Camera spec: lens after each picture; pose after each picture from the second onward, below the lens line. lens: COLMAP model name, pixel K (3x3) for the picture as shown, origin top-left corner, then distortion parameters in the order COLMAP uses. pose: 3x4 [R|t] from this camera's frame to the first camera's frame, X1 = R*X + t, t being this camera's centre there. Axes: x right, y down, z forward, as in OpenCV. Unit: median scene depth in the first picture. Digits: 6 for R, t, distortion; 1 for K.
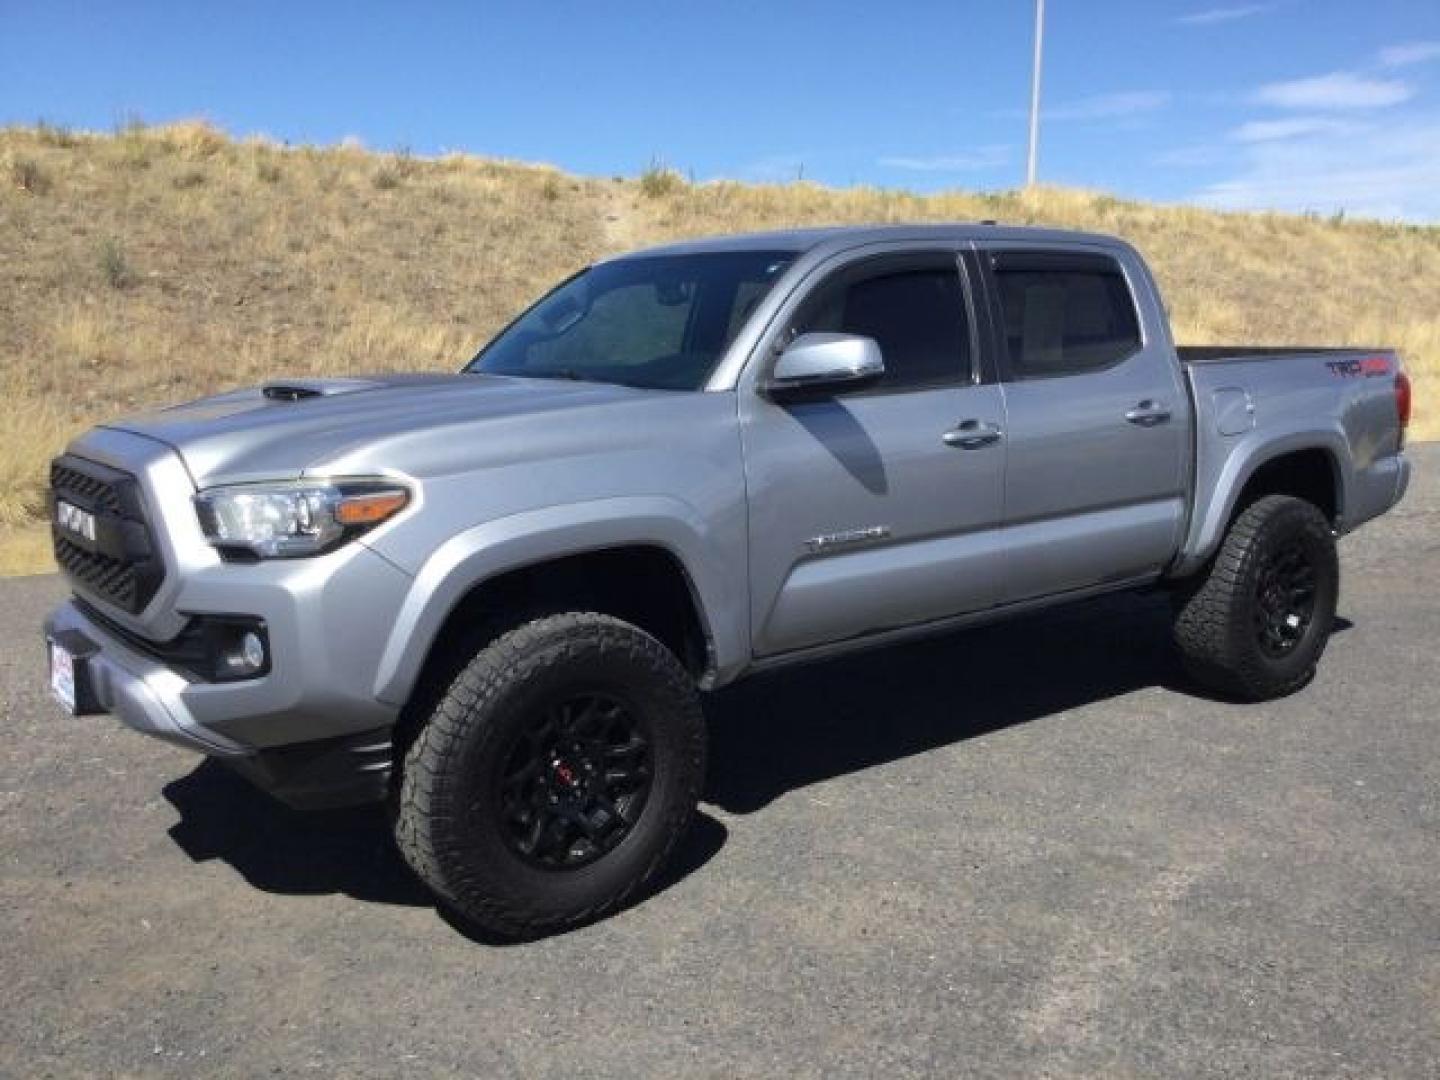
lens RADIAL K [[1329.6, 0, 729.1], [0, 1329.6, 545.9], [0, 0, 1]] dist [0.022314, 0.000000]
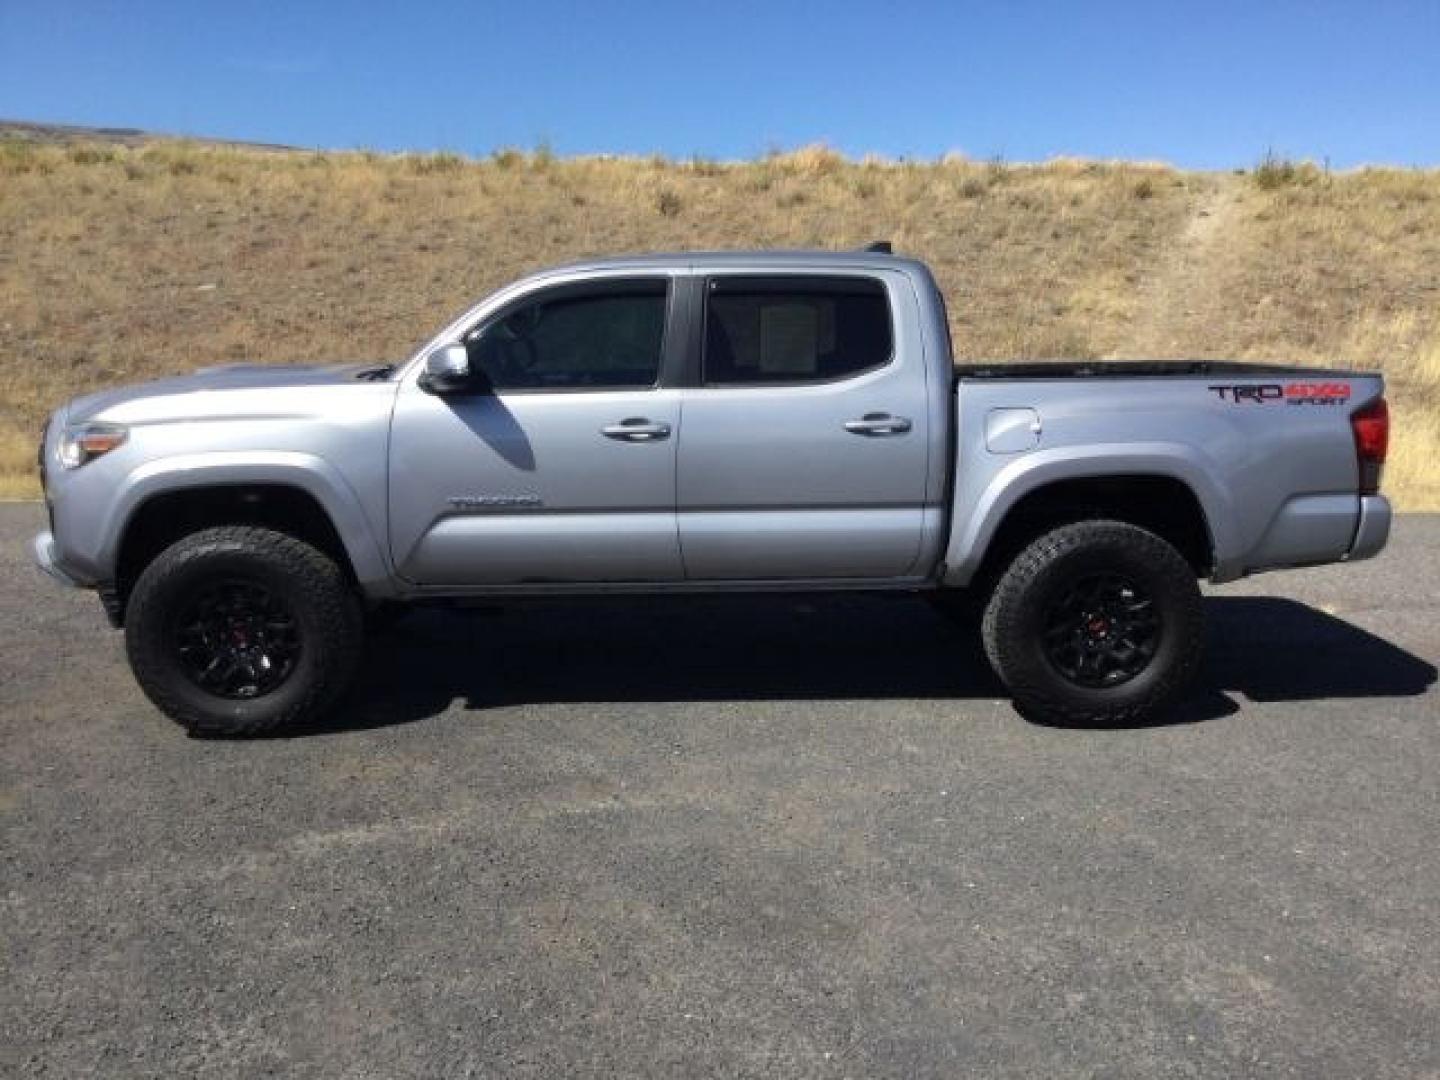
lens RADIAL K [[1329.6, 0, 713.6], [0, 1329.6, 552.5], [0, 0, 1]] dist [0.022314, 0.000000]
pose [[0.807664, 0.112314, -0.578847, 0.831249], [-0.107141, 0.993303, 0.043237, -0.029550], [0.579827, 0.027098, 0.814289, 0.060866]]
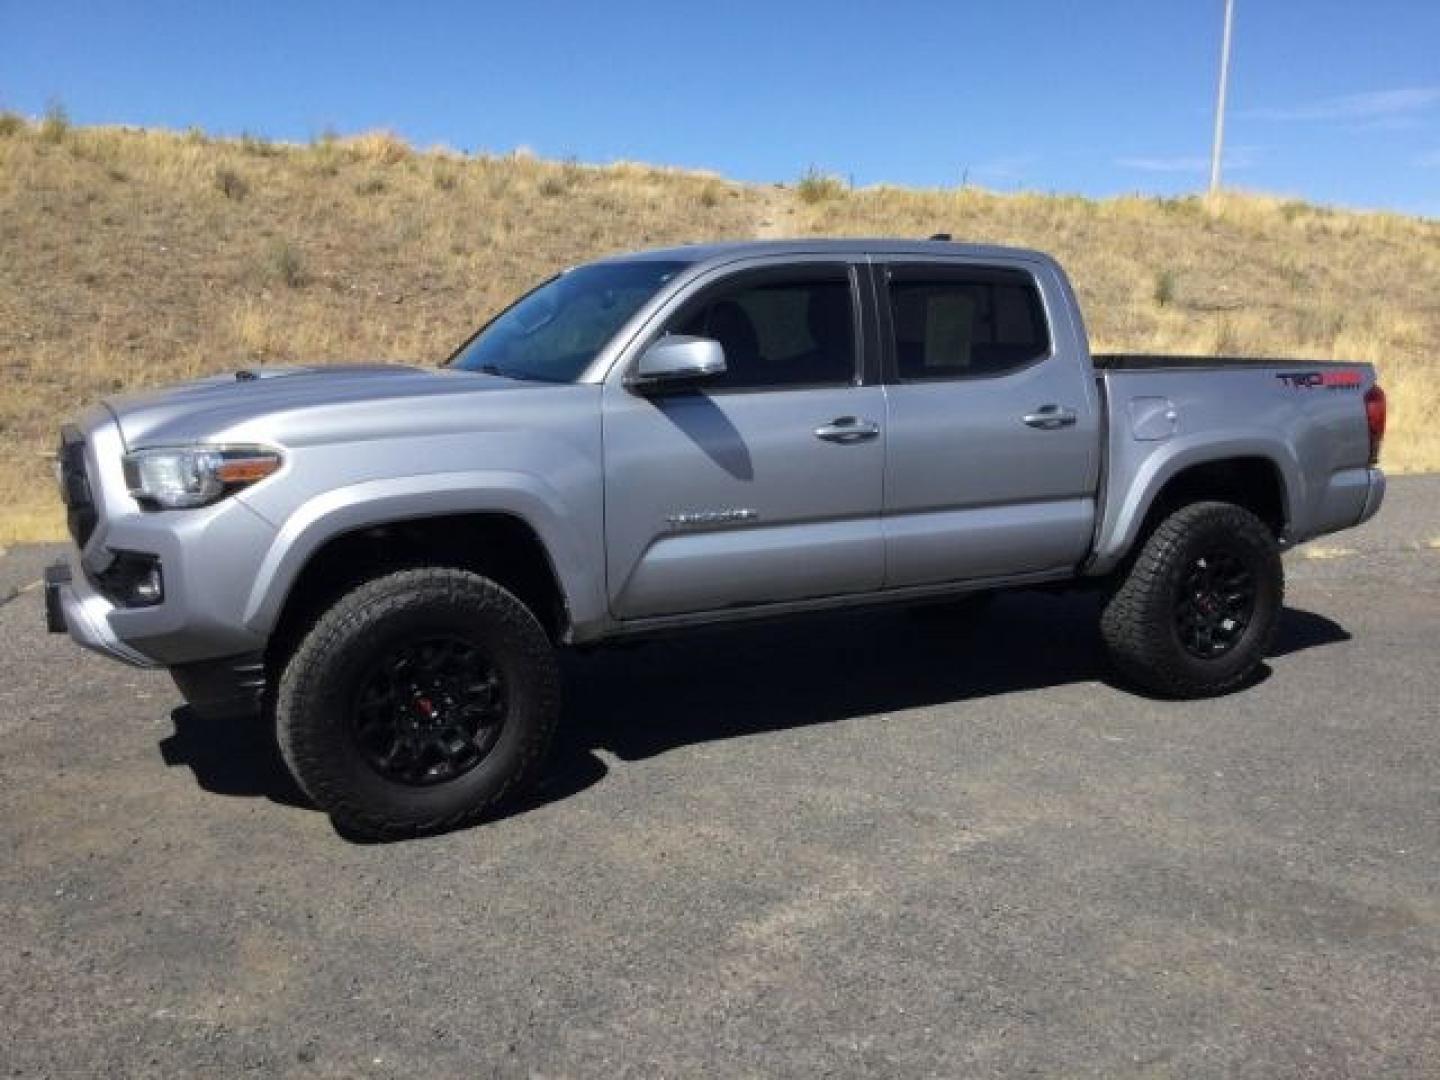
lens RADIAL K [[1329.6, 0, 730.6], [0, 1329.6, 547.7], [0, 0, 1]] dist [0.022314, 0.000000]
pose [[0.986395, 0.043038, -0.158660, 0.234013], [-0.043112, 0.999066, 0.002980, 0.012312], [0.158640, 0.003900, 0.987329, -0.090320]]
